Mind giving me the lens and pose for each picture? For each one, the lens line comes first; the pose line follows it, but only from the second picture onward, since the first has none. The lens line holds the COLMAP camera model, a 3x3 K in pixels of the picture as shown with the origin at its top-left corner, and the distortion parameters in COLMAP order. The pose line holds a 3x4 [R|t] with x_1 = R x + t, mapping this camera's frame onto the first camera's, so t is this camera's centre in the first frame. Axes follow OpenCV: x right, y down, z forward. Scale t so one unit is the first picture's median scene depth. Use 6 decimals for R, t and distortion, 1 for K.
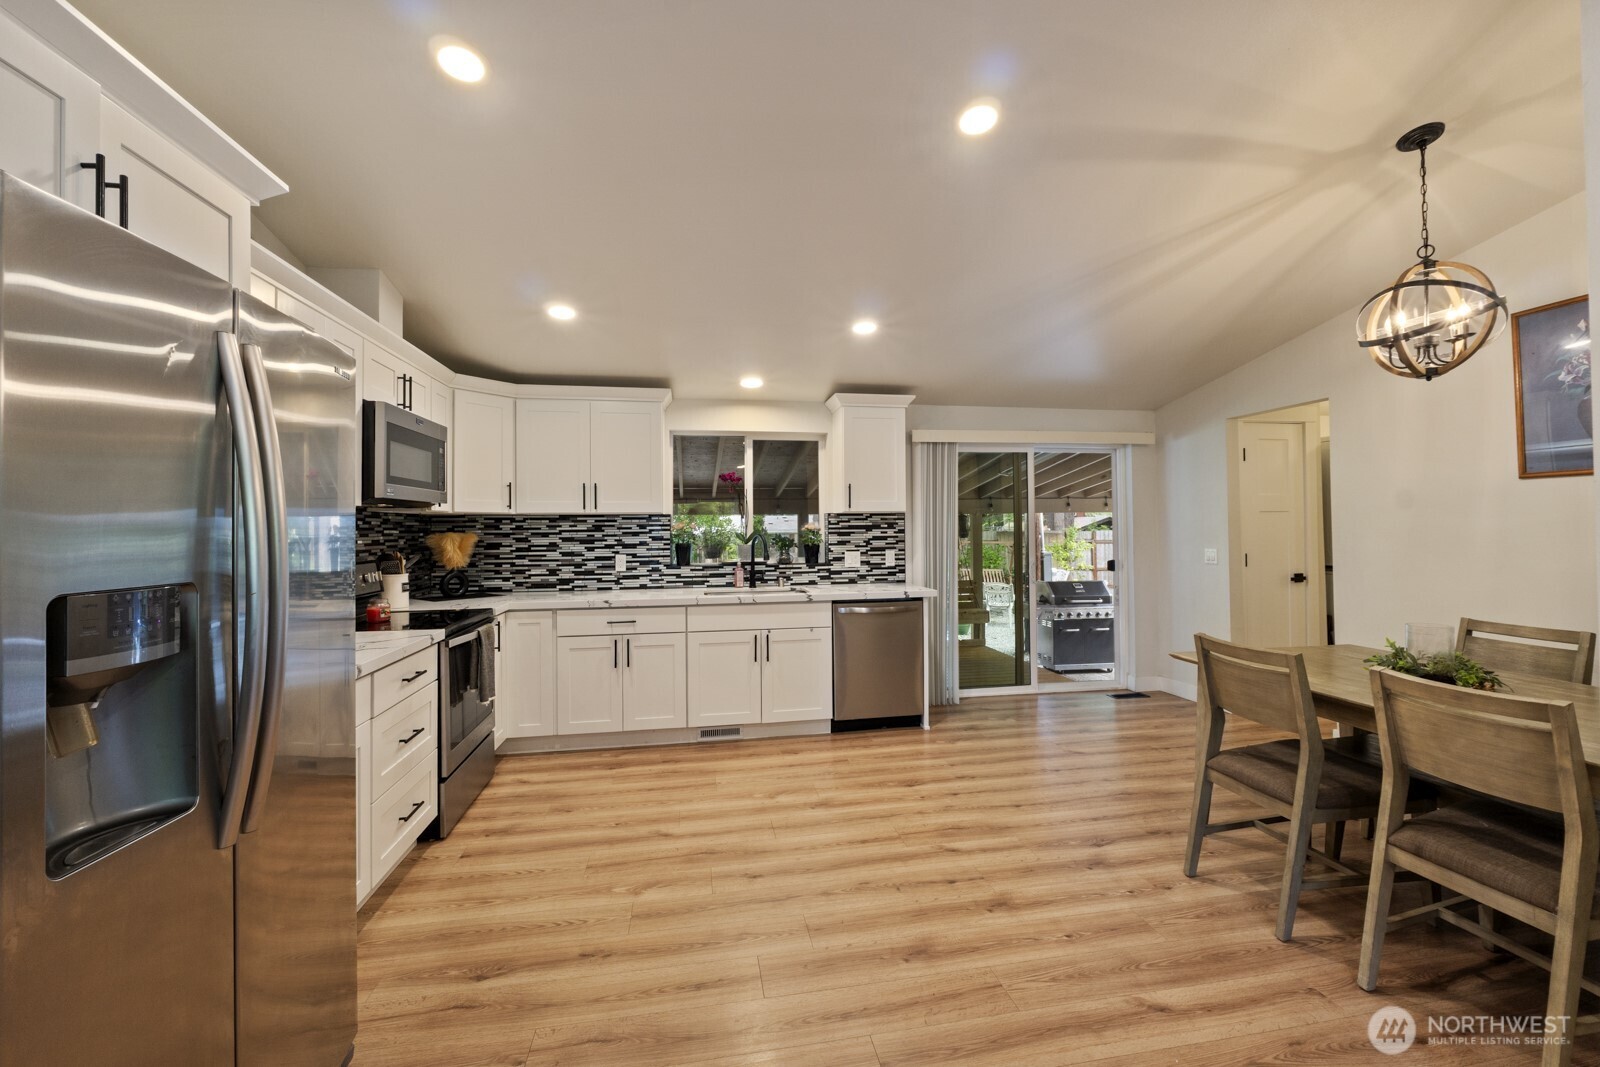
lens RADIAL K [[668.2, 0, 807.3], [0, 668.2, 520.6], [0, 0, 1]] dist [-0.006871, -0.000121]
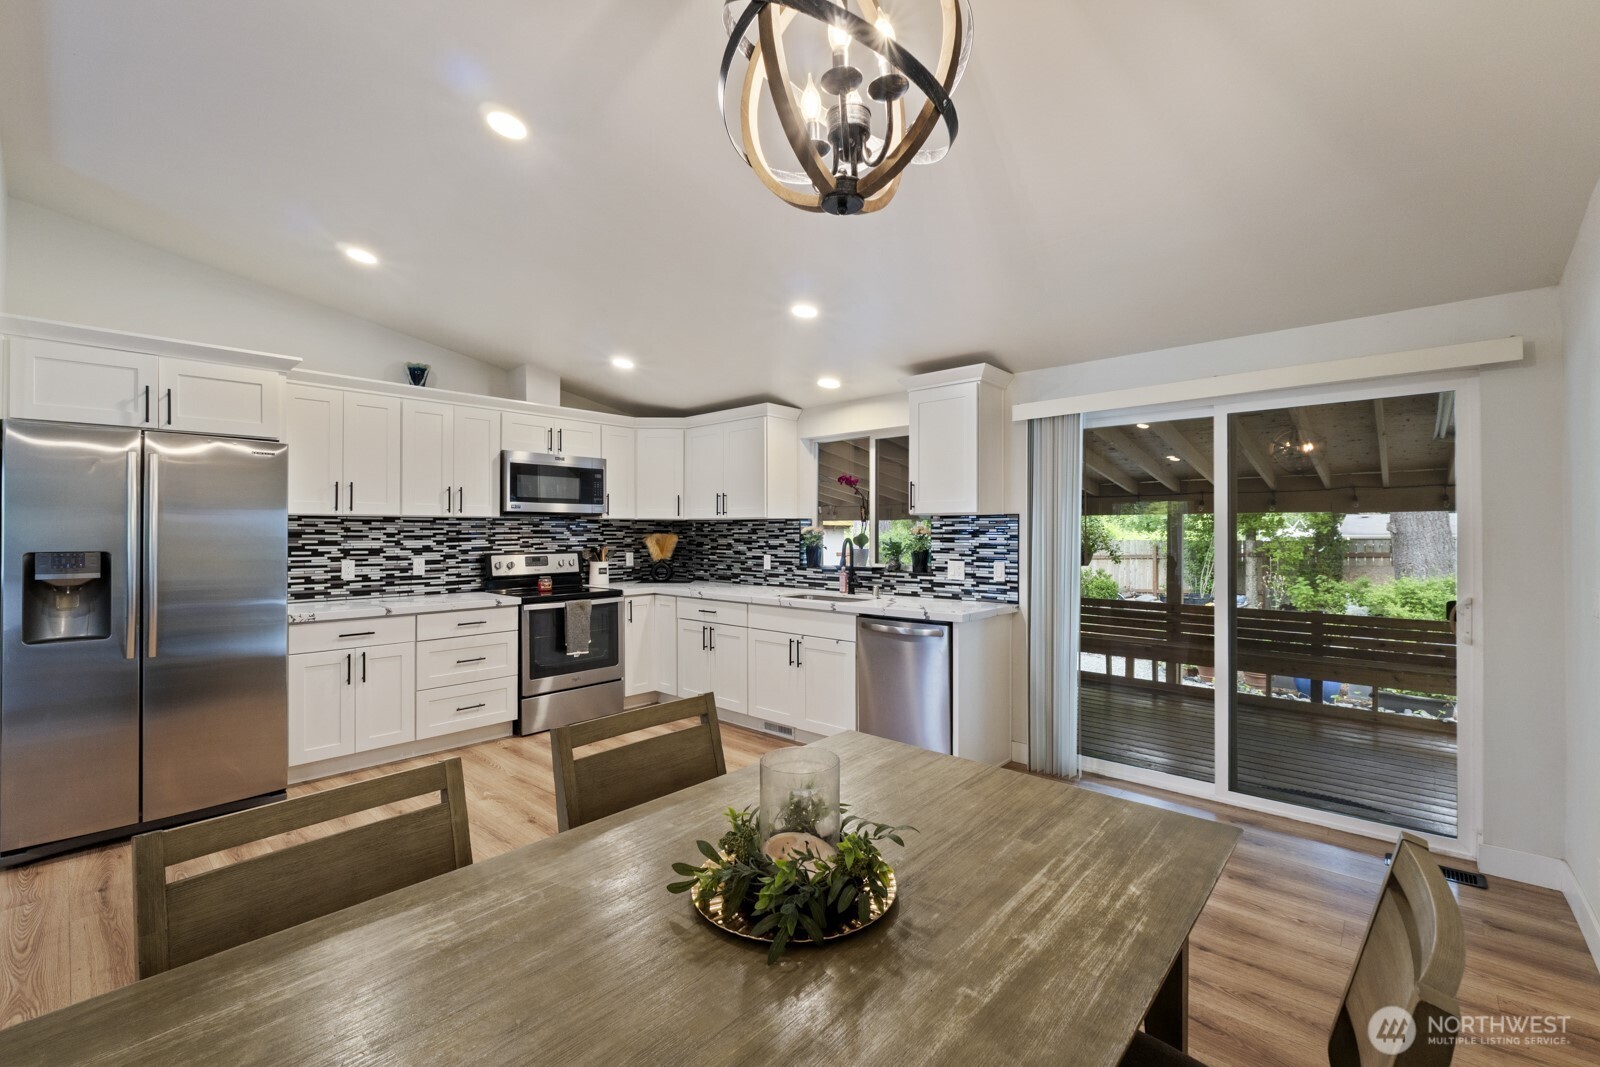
lens RADIAL K [[668.2, 0, 814.8], [0, 668.2, 530.0], [0, 0, 1]] dist [-0.006871, -0.000121]
pose [[0.626279, 0.006065, -0.779575, 0.663985], [0.003356, 0.999939, 0.010476, -0.002406], [0.779592, -0.009177, 0.626221, 0.364516]]
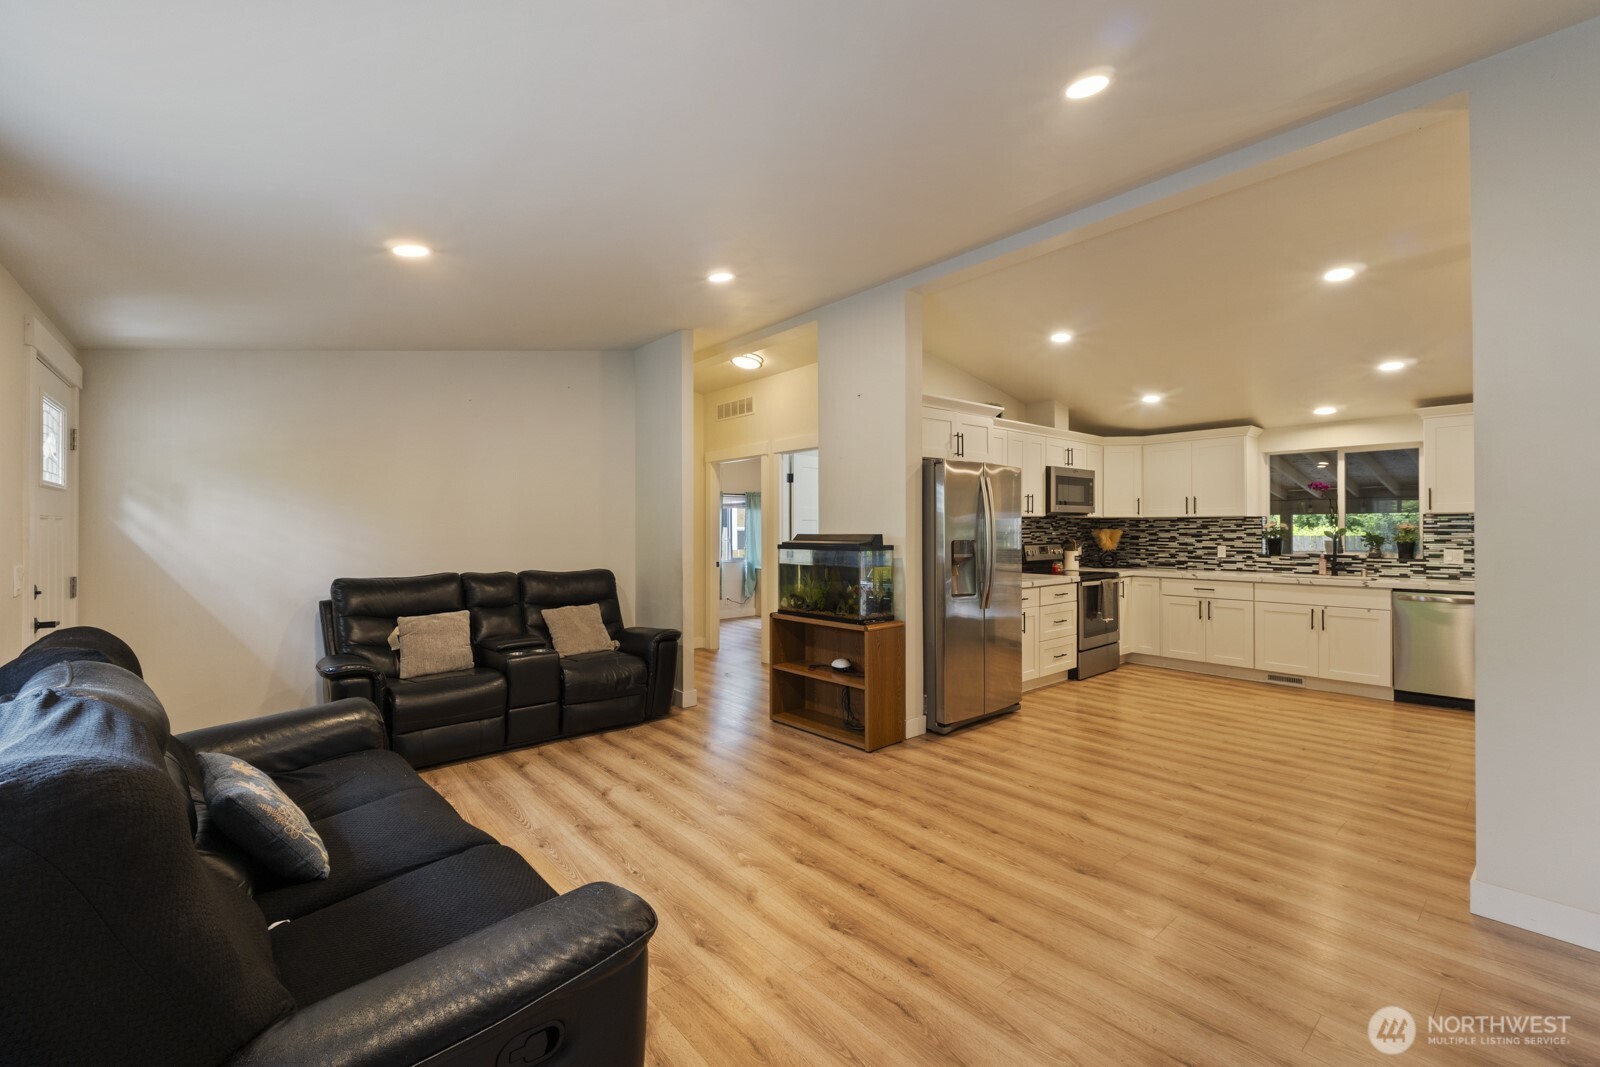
lens RADIAL K [[668.2, 0, 816.9], [0, 668.2, 528.4], [0, 0, 1]] dist [-0.006871, -0.000121]
pose [[0.515618, 0.006556, -0.856793, 0.491475], [0.007219, 0.999902, 0.011996, -0.008265], [0.856788, -0.012371, 0.515520, -0.458333]]
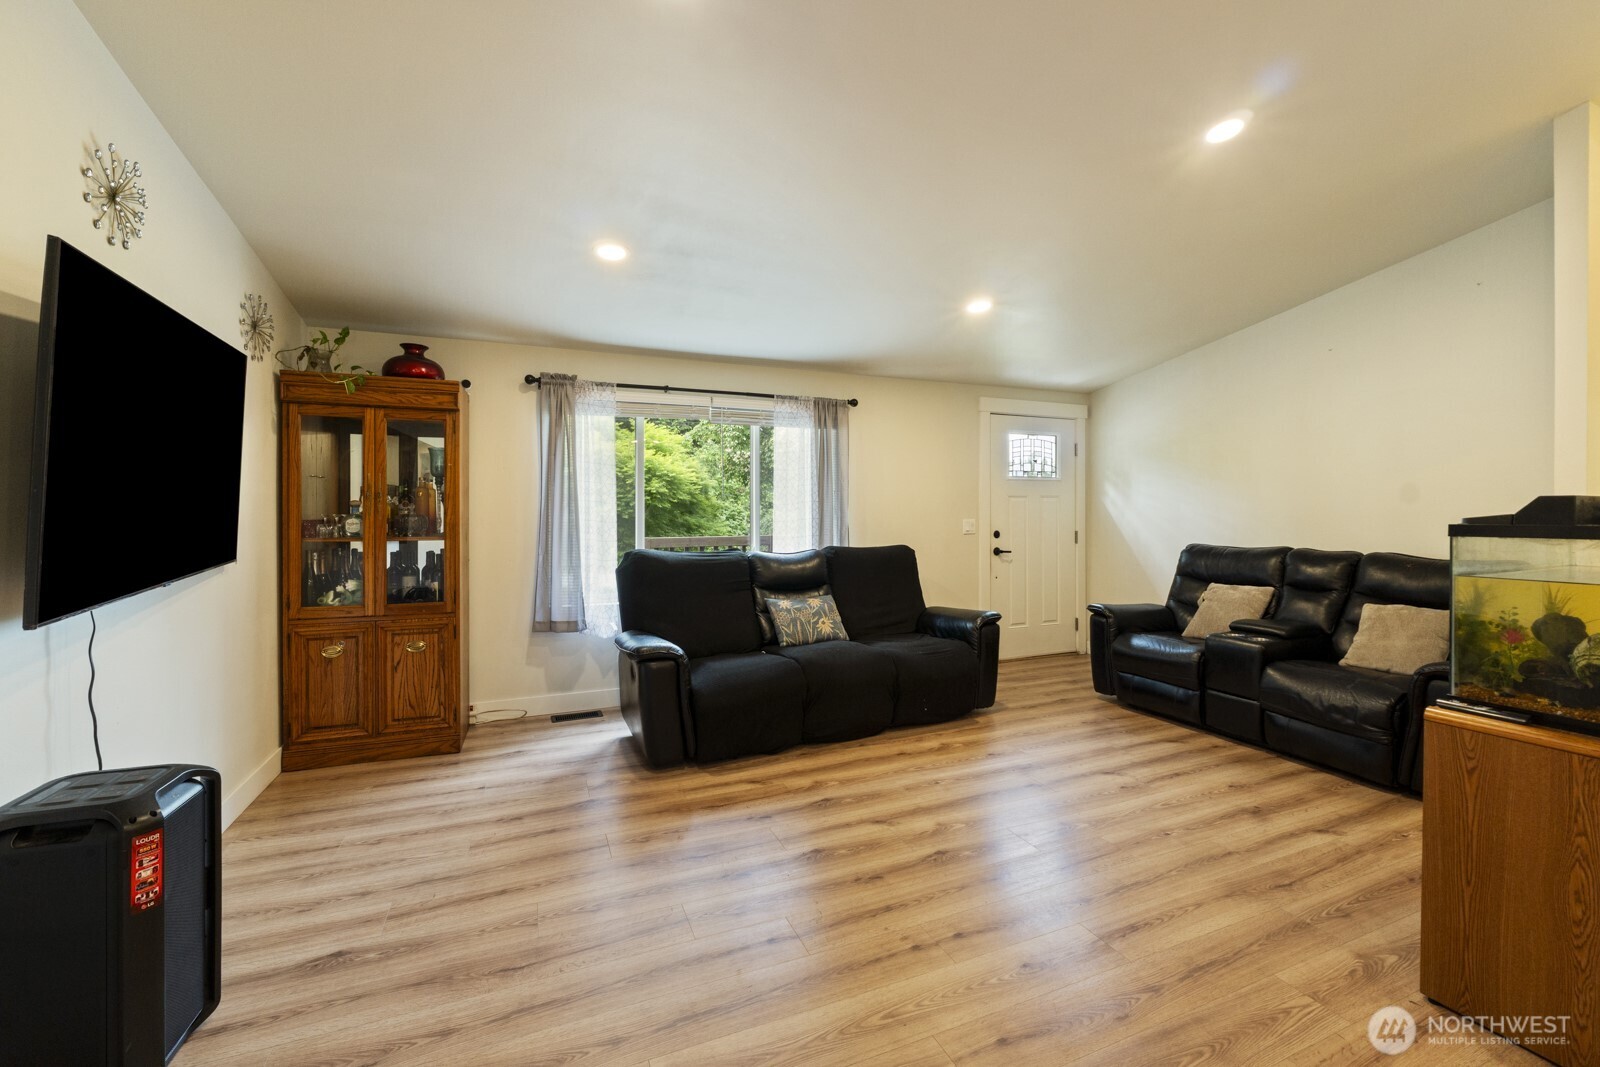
lens RADIAL K [[668.2, 0, 816.7], [0, 668.2, 512.0], [0, 0, 1]] dist [-0.006871, -0.000121]
pose [[-0.973279, 0.008592, -0.229466, 0.205575], [0.011073, 0.999893, -0.009526, 0.018305], [0.229359, -0.011812, -0.973270, 0.327867]]
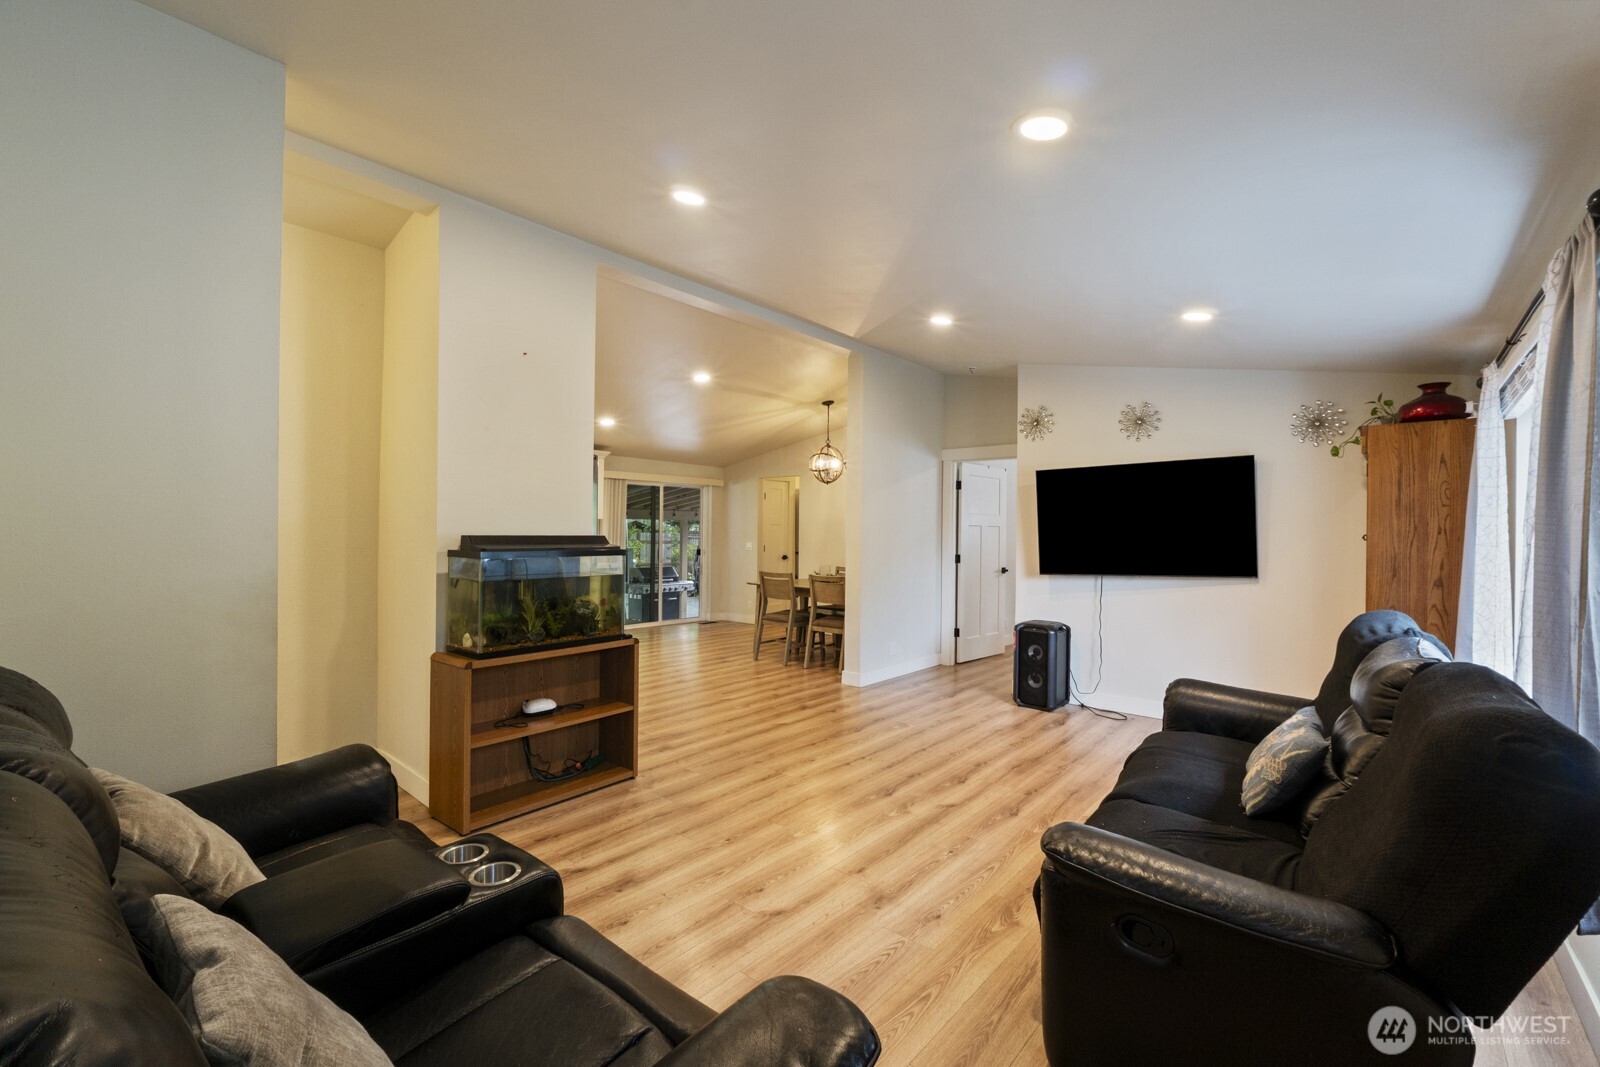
lens RADIAL K [[668.2, 0, 806.7], [0, 668.2, 532.4], [0, 0, 1]] dist [-0.006871, -0.000121]
pose [[0.772915, 0.019760, 0.634202, -0.560271], [-0.030256, 0.999526, 0.005731, -0.005404], [-0.633788, -0.023618, 0.773146, -0.685180]]
